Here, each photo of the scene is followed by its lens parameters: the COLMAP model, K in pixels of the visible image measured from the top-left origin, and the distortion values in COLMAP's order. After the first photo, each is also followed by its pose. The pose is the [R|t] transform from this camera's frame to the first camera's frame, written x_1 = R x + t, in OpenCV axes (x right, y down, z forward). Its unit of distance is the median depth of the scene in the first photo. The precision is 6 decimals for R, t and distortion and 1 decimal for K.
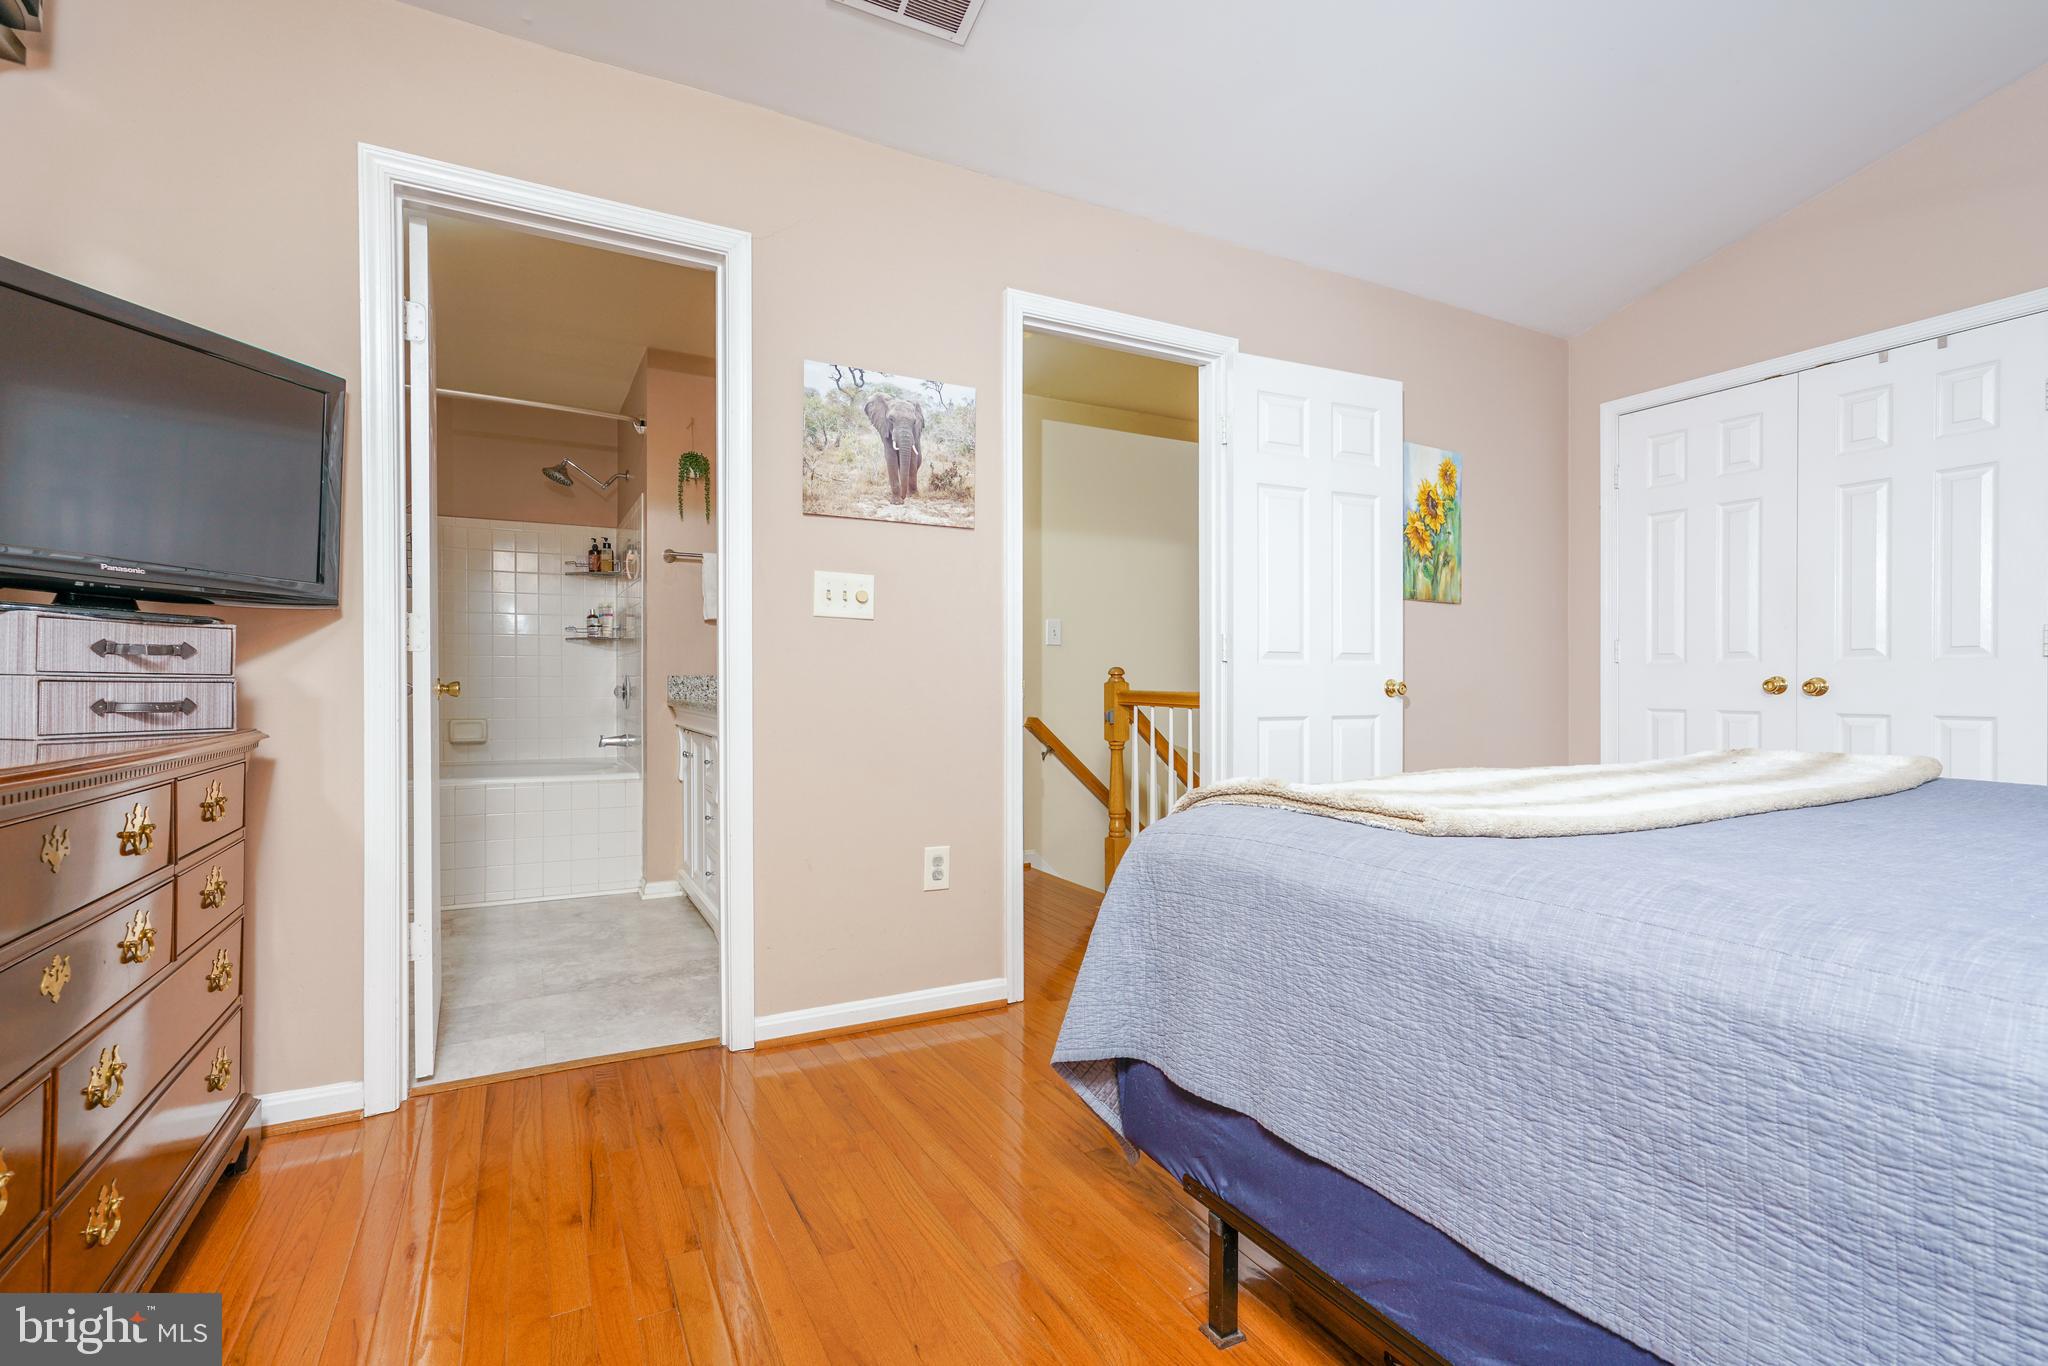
lens RADIAL K [[946.7, 0, 1032.7], [0, 946.7, 673.0], [0, 0, 1]] dist [-0.001459, 0.004426]
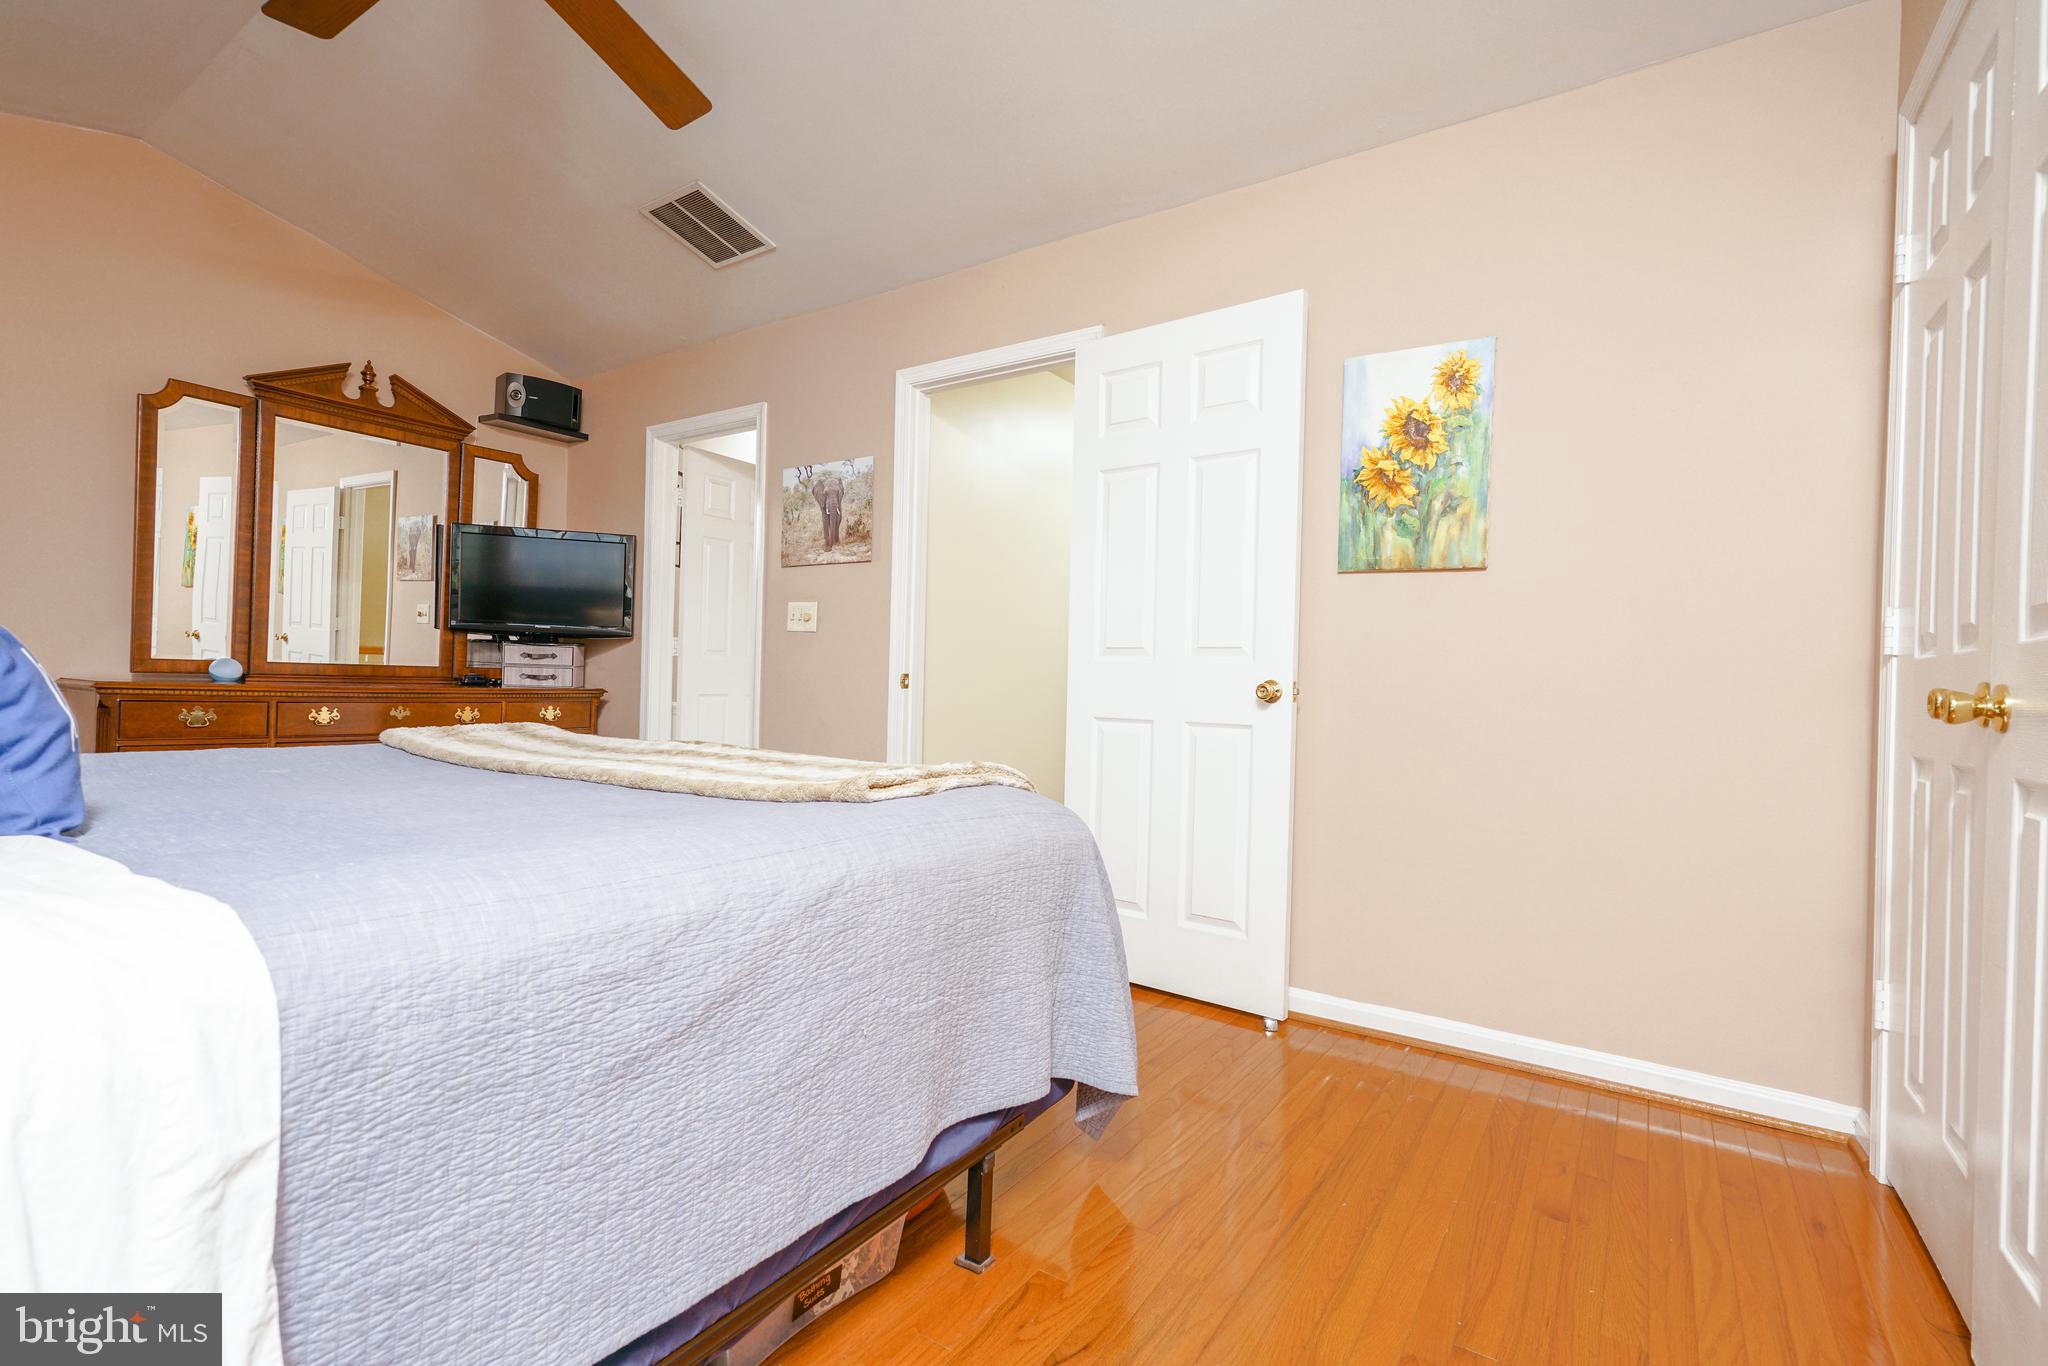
lens RADIAL K [[946.7, 0, 1029.1], [0, 946.7, 698.1], [0, 0, 1]] dist [-0.001459, 0.004426]
pose [[0.455934, 0.031256, -0.889465, 1.286559], [-0.008829, 0.999493, 0.030597, 0.000699], [0.889970, -0.006097, 0.455978, 0.598140]]
